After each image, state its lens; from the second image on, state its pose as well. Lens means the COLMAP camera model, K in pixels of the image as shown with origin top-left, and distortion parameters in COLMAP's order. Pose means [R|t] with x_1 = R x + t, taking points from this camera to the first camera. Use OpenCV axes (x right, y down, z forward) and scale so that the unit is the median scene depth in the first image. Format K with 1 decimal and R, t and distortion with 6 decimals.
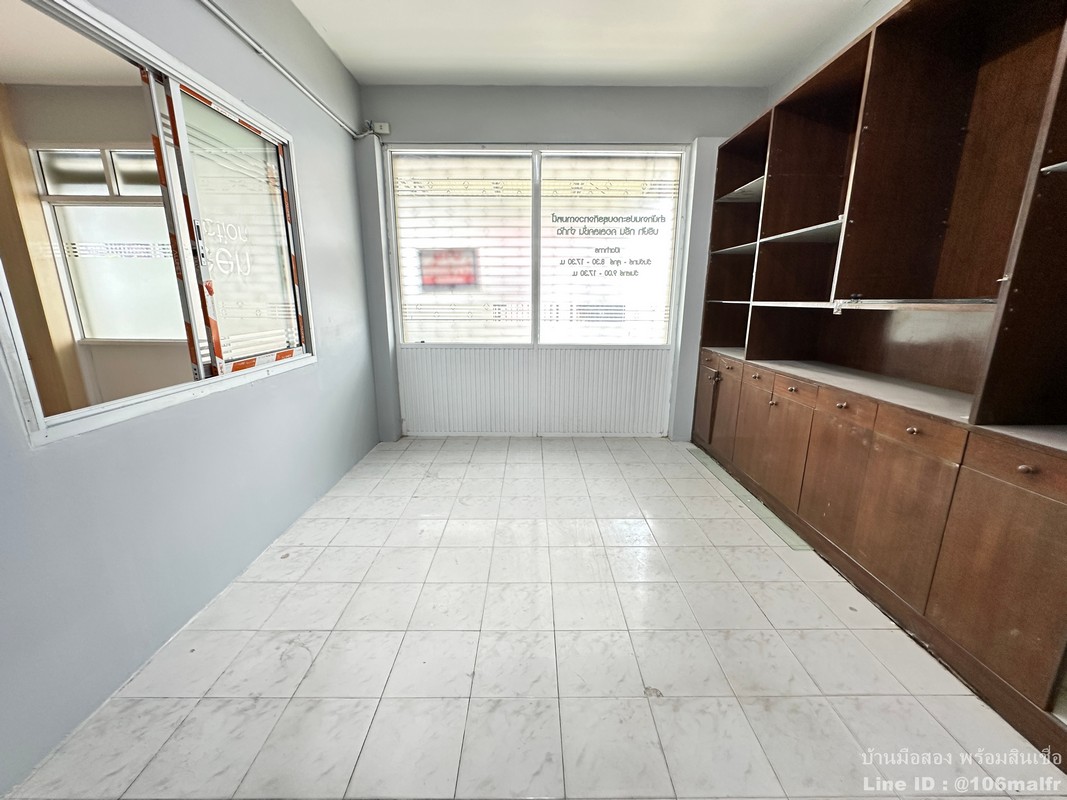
lens RADIAL K [[427.7, 0, 533.5], [0, 427.7, 400.0], [0, 0, 1]] dist [-0.000908, 0.000725]
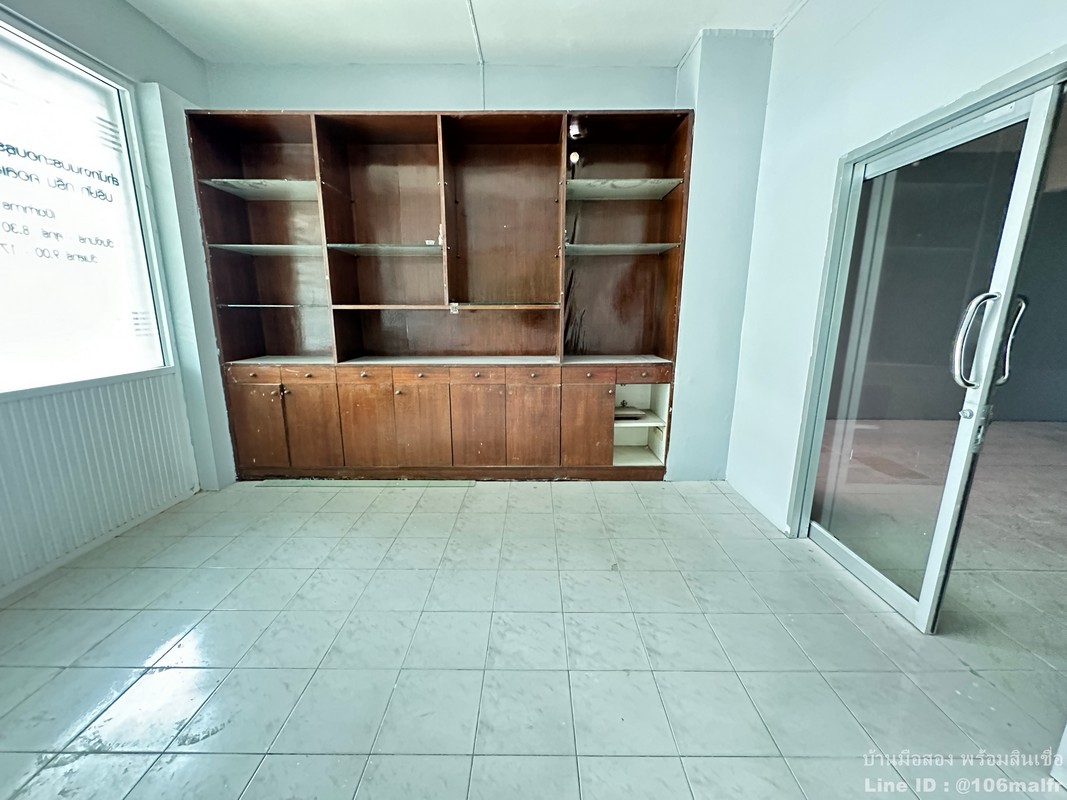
lens RADIAL K [[424.4, 0, 536.8], [0, 424.4, 397.6], [0, 0, 1]] dist [-0.000688, 0.000166]
pose [[0.008600, -0.204343, 0.978861, -0.470667], [0.230584, 0.952922, 0.196902, -0.099902], [-0.973014, 0.224017, 0.055314, 0.482454]]
